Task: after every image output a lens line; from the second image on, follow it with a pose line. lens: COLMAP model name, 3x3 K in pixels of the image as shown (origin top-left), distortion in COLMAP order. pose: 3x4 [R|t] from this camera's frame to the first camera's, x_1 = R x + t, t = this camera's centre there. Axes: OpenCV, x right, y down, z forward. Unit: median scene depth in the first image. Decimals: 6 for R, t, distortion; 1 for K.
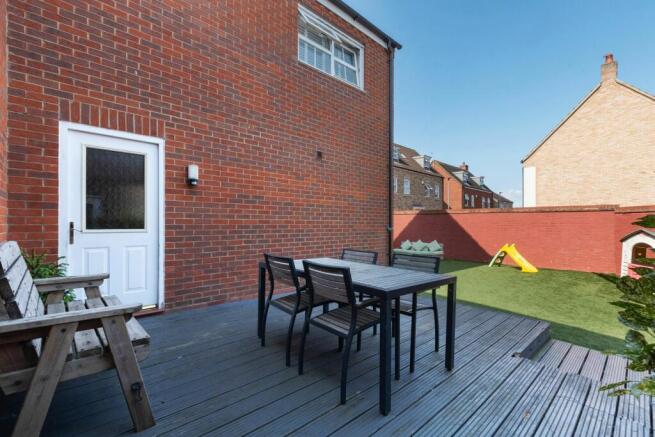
lens RADIAL K [[299.7, 0, 329.7], [0, 299.7, 226.7], [0, 0, 1]] dist [-0.002836, -0.000764]
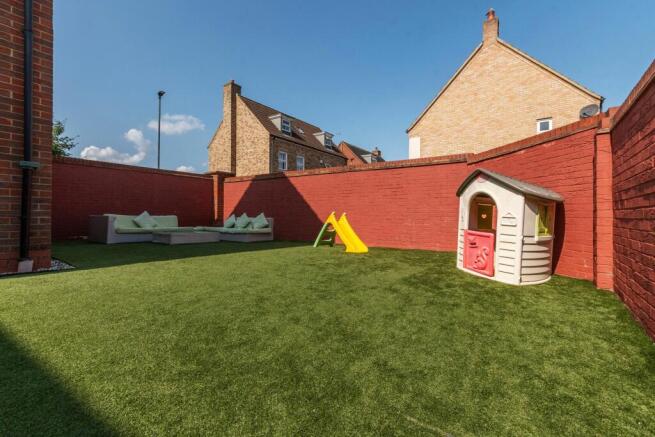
lens RADIAL K [[302.8, 0, 327.5], [0, 302.8, 218.5], [0, 0, 1]] dist [0.000267, 0.000049]
pose [[0.979966, 0.004031, 0.199124, 0.294766], [-0.003566, 0.999990, -0.002692, 0.048533], [-0.199133, 0.001928, 0.979971, 0.223491]]
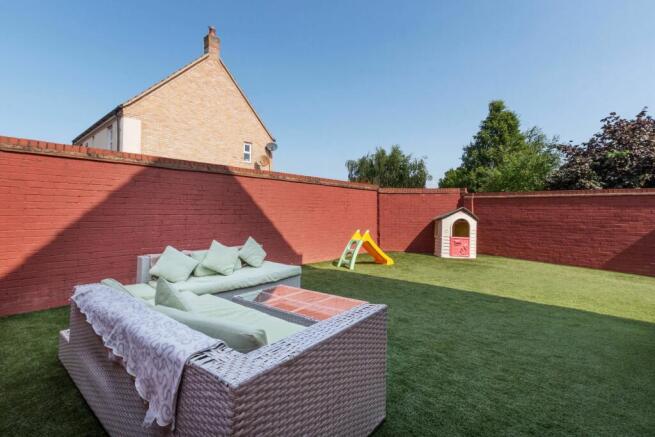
lens RADIAL K [[289.3, 0, 328.3], [0, 289.3, 207.5], [0, 0, 1]] dist [-0.000297, -0.000084]
pose [[-0.115411, 0.001708, 0.993316, -0.031496], [0.002749, 0.999995, -0.001400, 0.003259], [-0.993314, 0.002569, -0.115415, 0.771811]]
